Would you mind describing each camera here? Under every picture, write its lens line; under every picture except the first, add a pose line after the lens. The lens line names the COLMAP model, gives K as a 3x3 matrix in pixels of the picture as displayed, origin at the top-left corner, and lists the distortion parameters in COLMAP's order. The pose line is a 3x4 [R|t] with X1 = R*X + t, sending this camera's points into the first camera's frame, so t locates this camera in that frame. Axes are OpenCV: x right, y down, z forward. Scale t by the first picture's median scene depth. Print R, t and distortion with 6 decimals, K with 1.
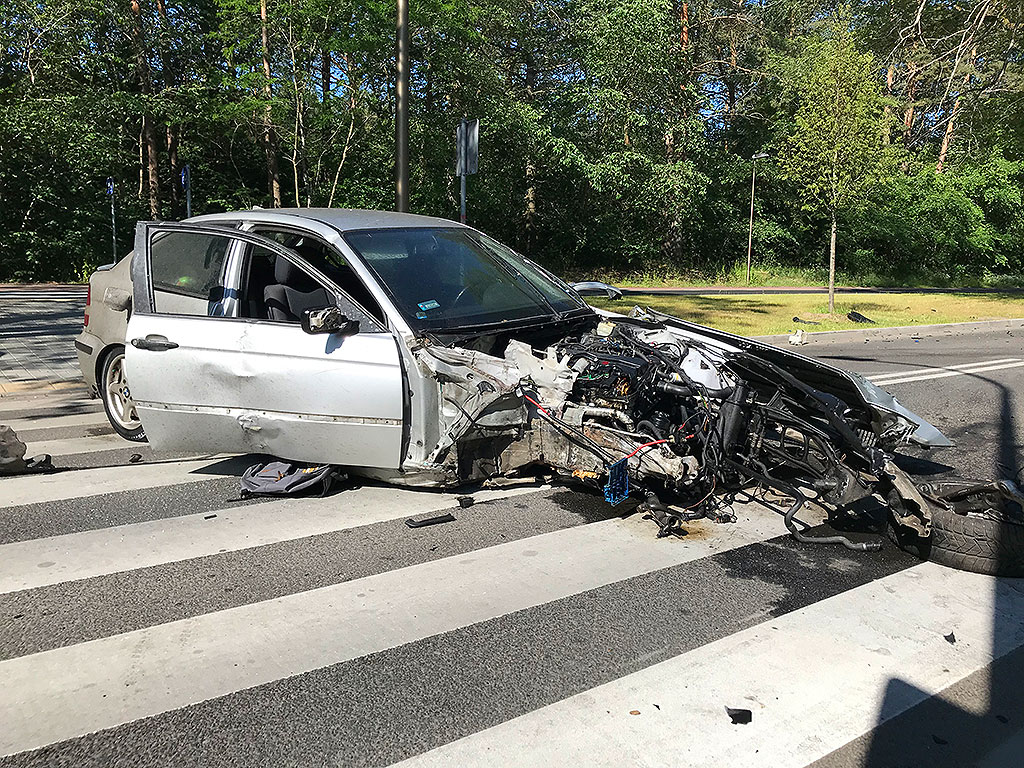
lens RADIAL K [[838.0, 0, 511.6], [0, 838.0, 382.7], [0, 0, 1]] dist [0.051713, -0.015387]
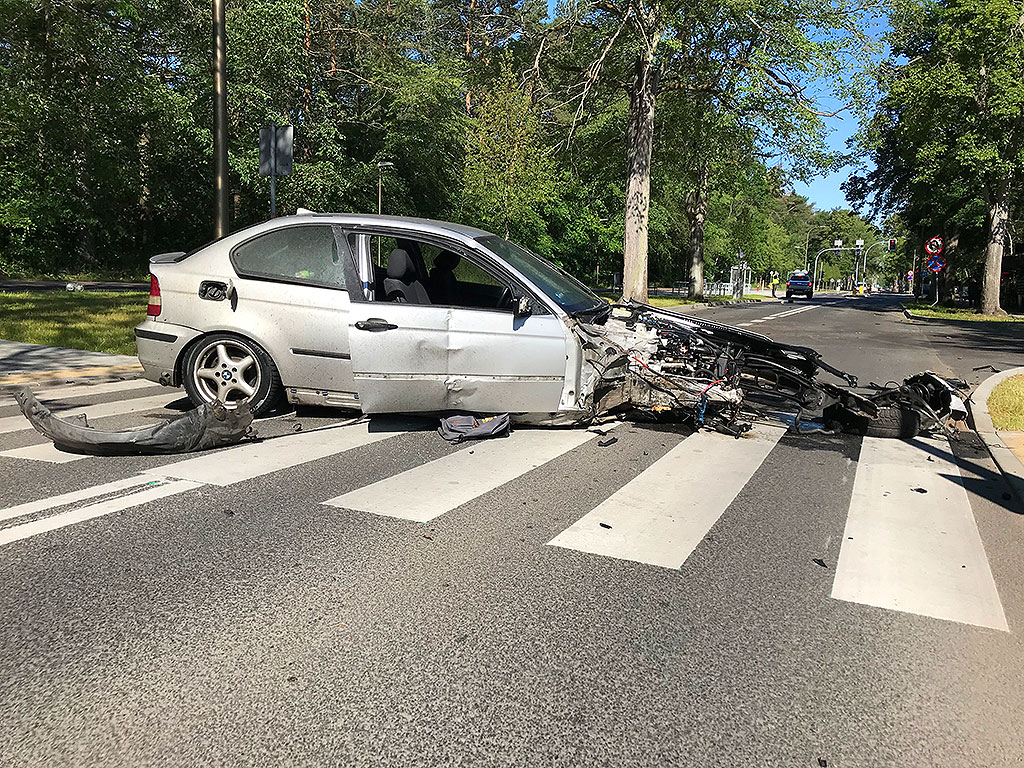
lens RADIAL K [[838.0, 0, 511.6], [0, 838.0, 385.8], [0, 0, 1]] dist [0.051713, -0.015387]
pose [[0.875350, -0.050596, 0.480836, -0.856877], [0.047387, 0.998699, 0.018822, 0.028459], [-0.481163, 0.006310, 0.876609, -0.178267]]
